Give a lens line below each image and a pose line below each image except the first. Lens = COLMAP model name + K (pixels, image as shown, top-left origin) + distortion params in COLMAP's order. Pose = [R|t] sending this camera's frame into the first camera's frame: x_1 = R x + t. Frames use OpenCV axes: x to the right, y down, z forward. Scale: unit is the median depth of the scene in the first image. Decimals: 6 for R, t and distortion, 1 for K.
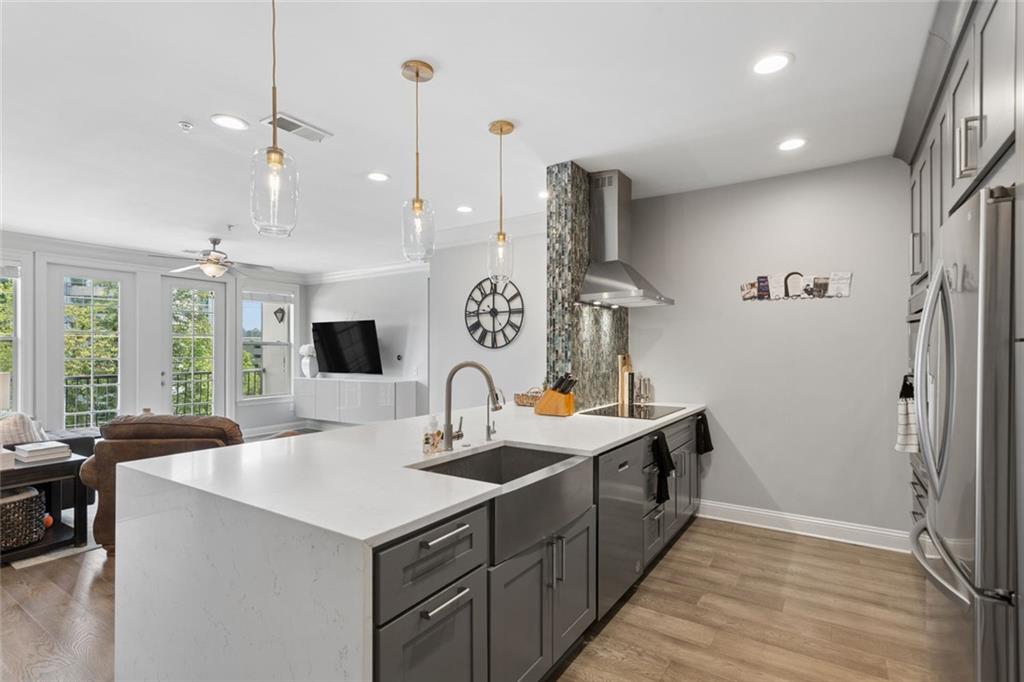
lens RADIAL K [[492.3, 0, 514.8], [0, 492.3, 349.7], [0, 0, 1]] dist [-0.002943, 0.000918]
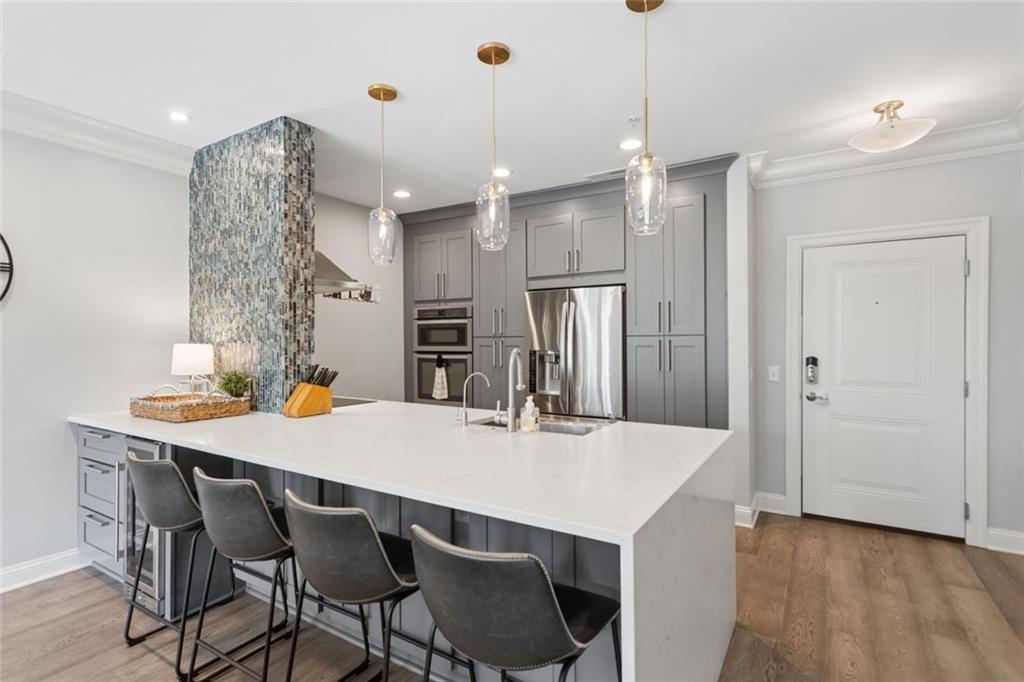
lens RADIAL K [[492.3, 0, 514.8], [0, 492.3, 349.7], [0, 0, 1]] dist [-0.002943, 0.000918]
pose [[-0.025629, -0.018064, 0.999508, -0.714607], [0.002640, 0.999832, 0.018138, 0.003542], [-0.999668, 0.003104, -0.025577, 0.595149]]
